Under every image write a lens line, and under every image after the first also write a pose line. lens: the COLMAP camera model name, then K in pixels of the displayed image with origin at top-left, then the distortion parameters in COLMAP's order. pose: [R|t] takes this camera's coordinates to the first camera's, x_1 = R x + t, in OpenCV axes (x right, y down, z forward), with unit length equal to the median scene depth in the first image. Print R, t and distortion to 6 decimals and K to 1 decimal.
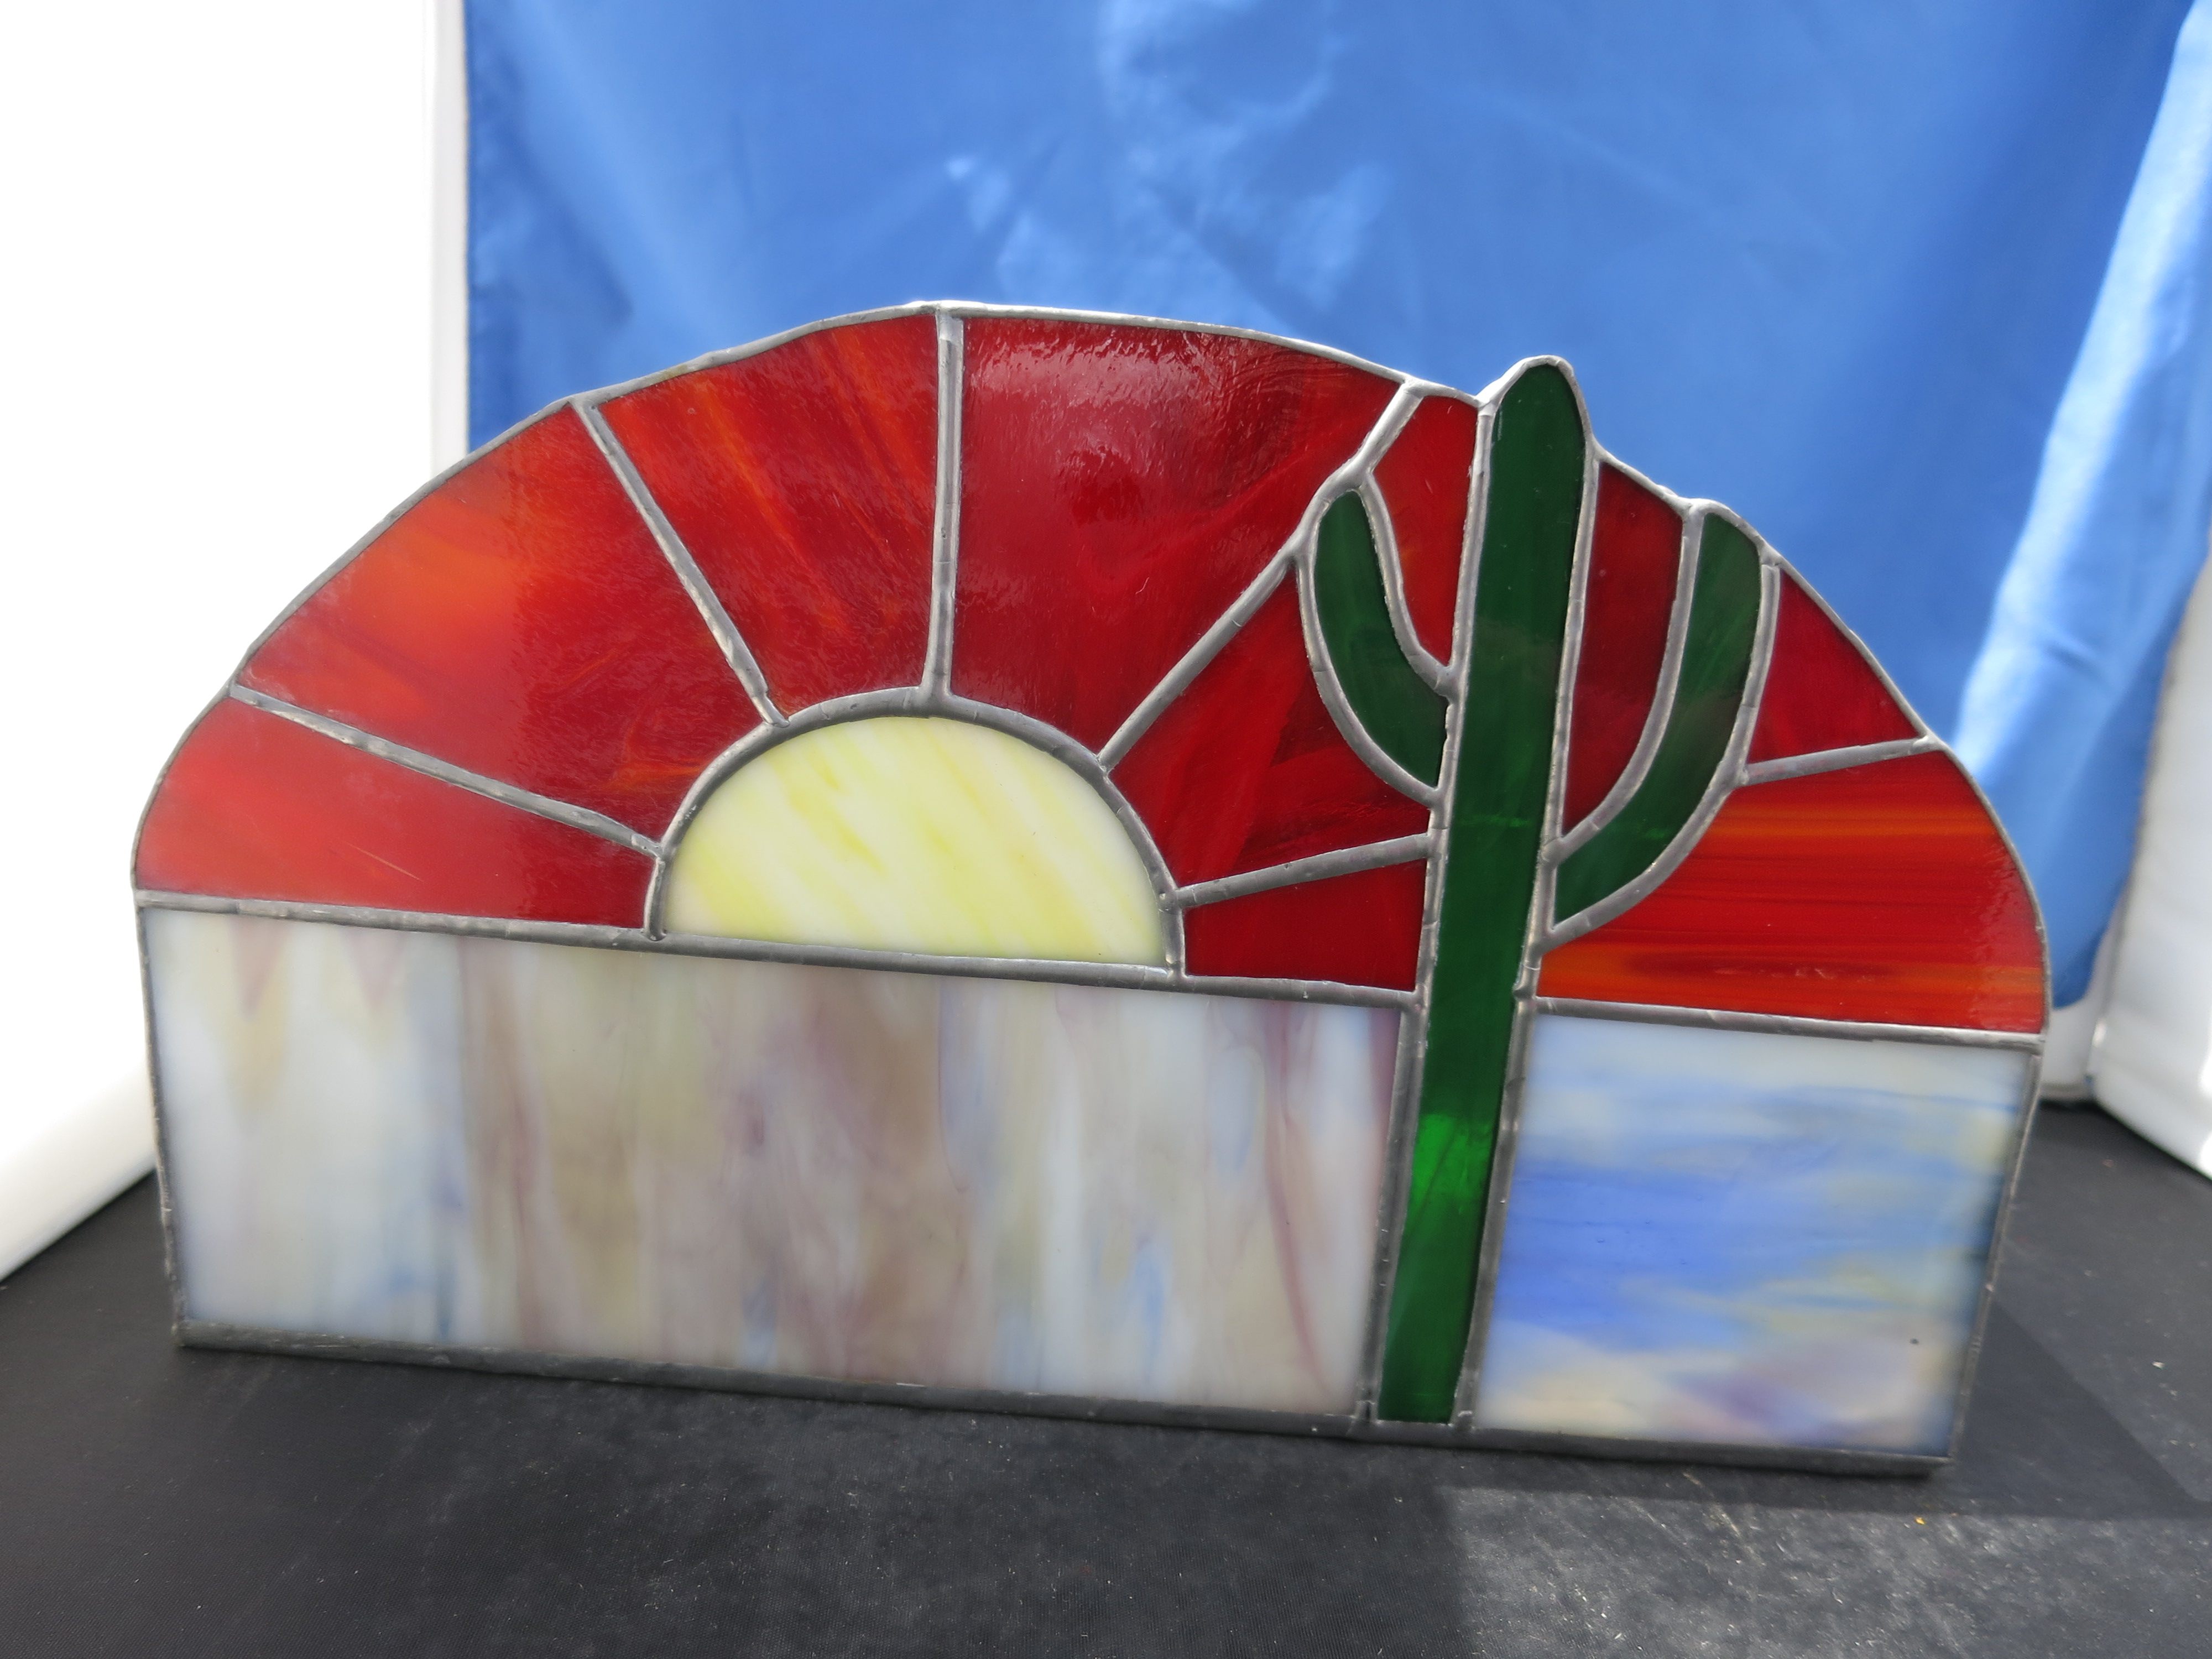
lens RADIAL K [[1613.4, 0, 1102.7], [0, 1613.4, 828.7], [0, 0, 1]] dist [-0.029815, -0.001223]
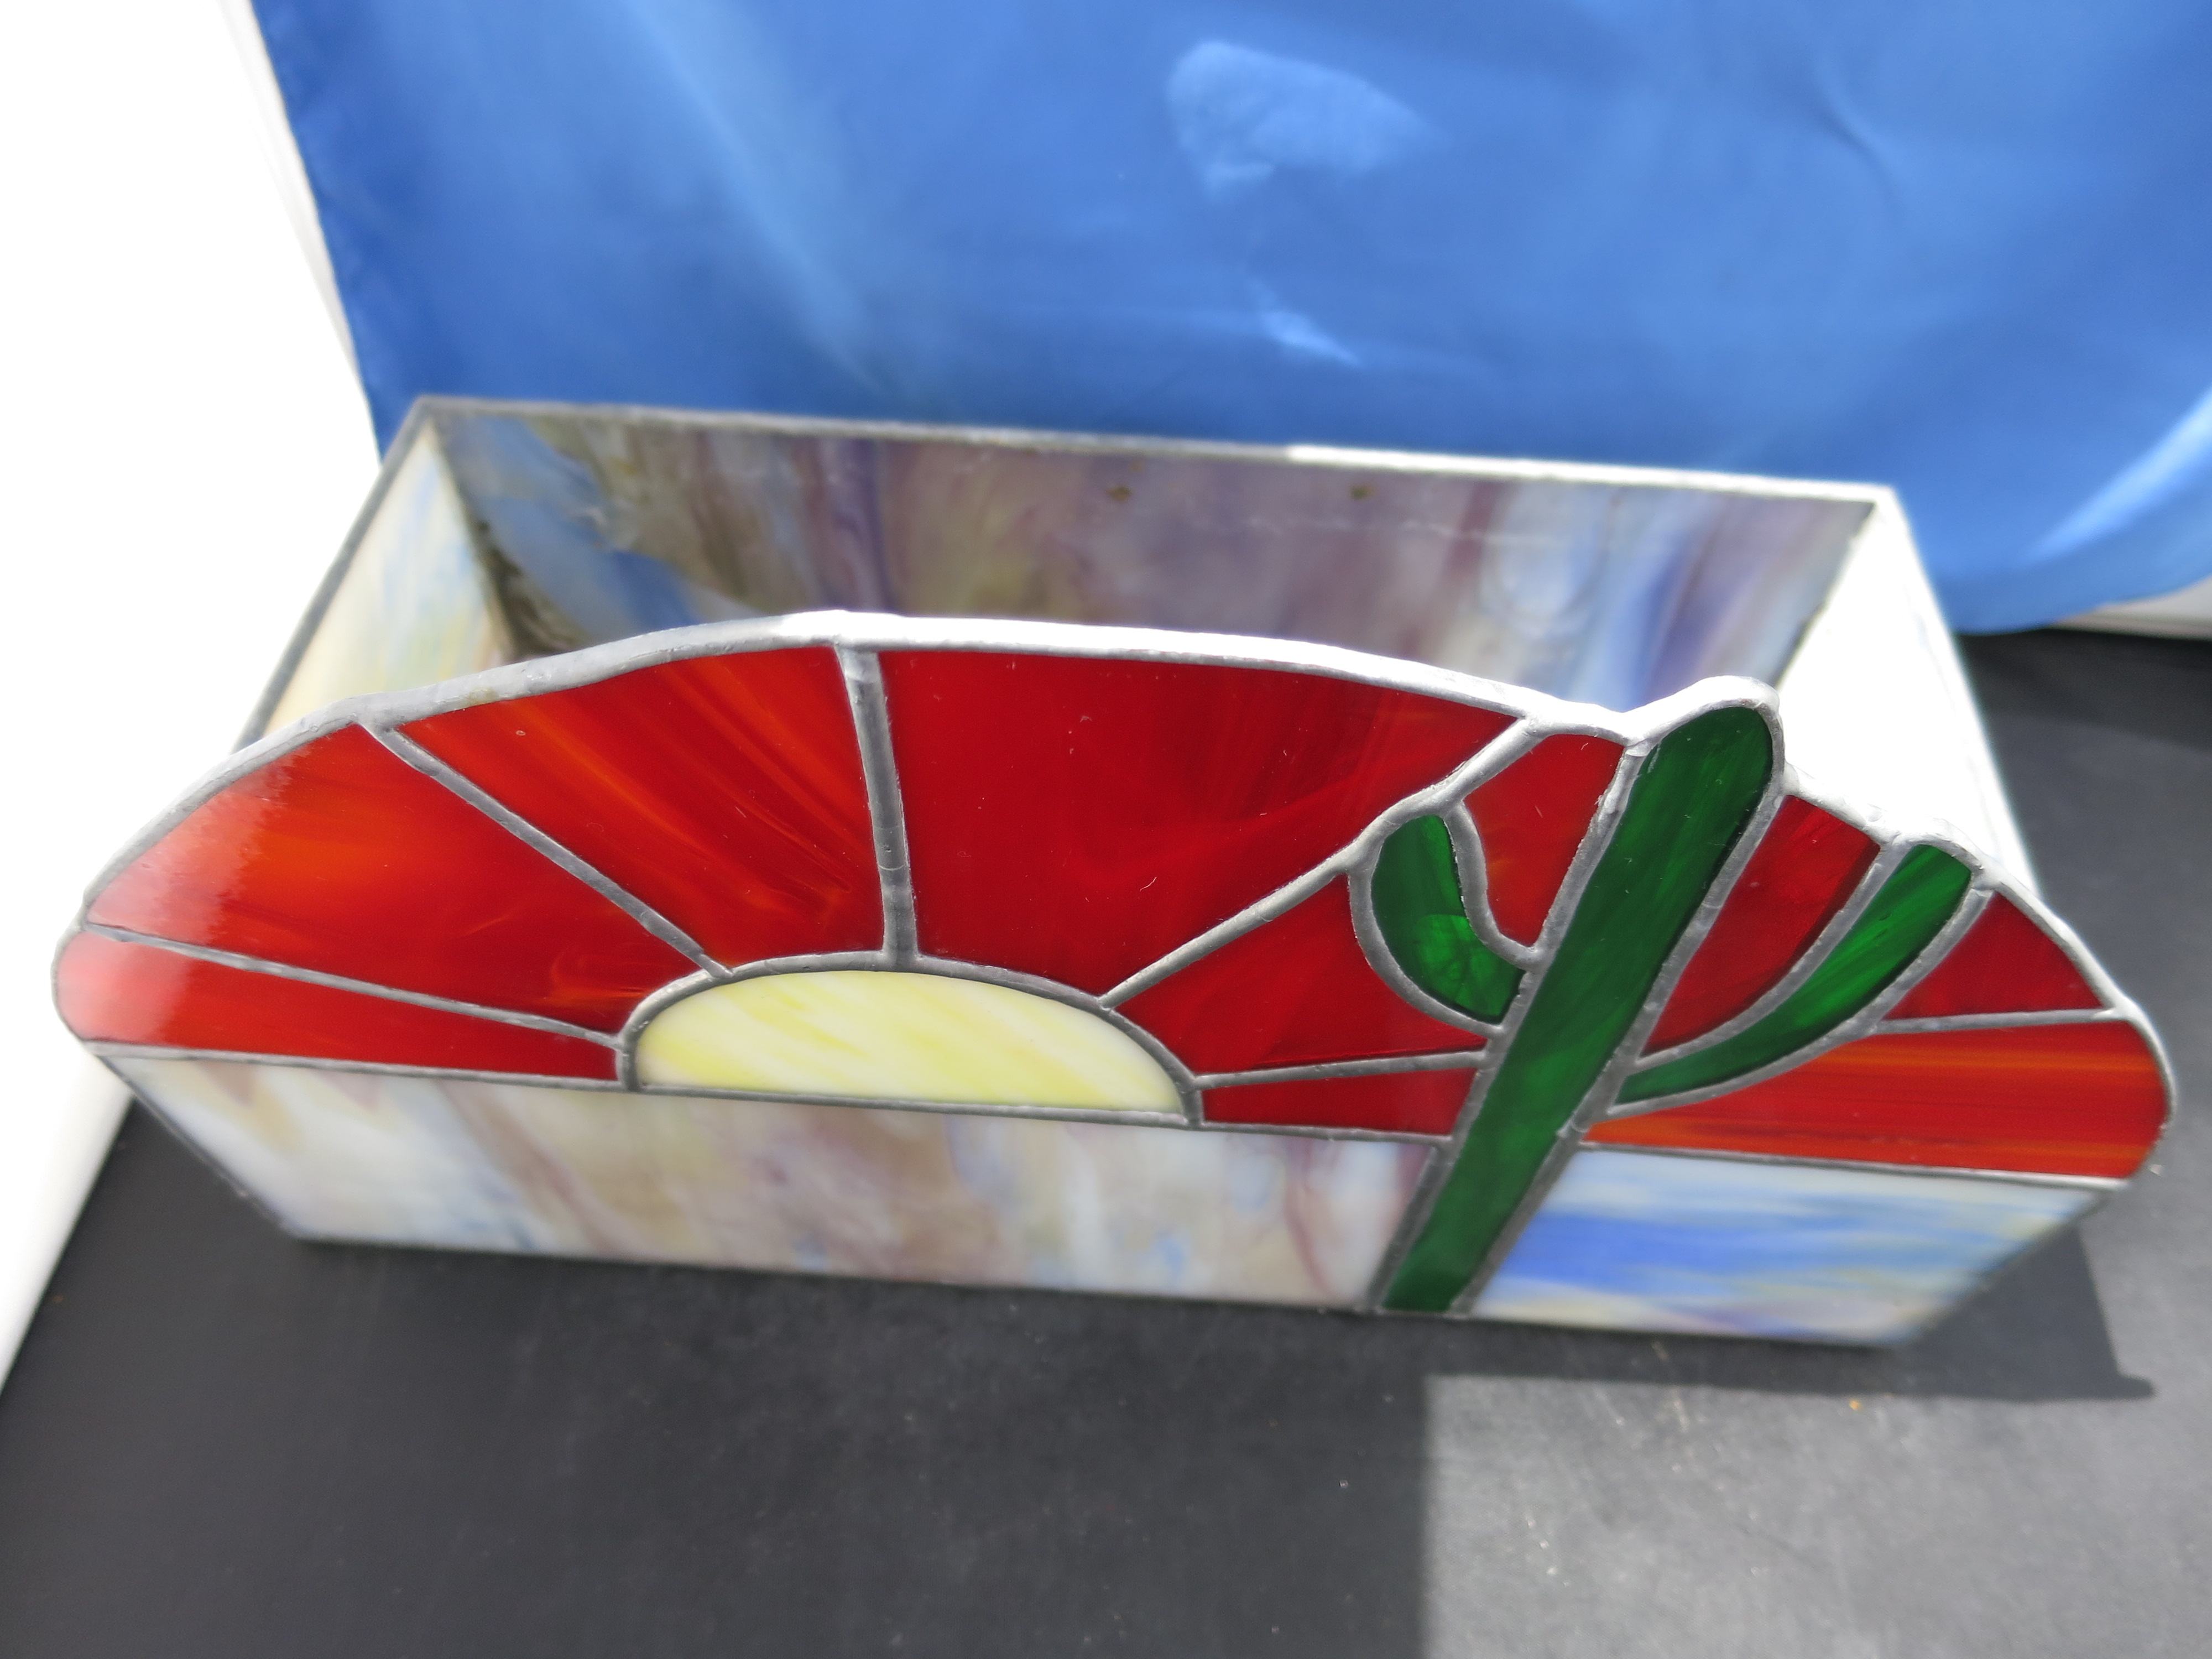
lens RADIAL K [[1613.4, 0, 1102.7], [0, 1613.4, 828.7], [0, 0, 1]] dist [-0.029815, -0.001223]
pose [[0.998369, 0.008718, -0.056429, 0.044104], [0.030953, 0.747822, 0.663177, -0.656432], [0.047981, -0.663842, 0.746332, 0.415036]]
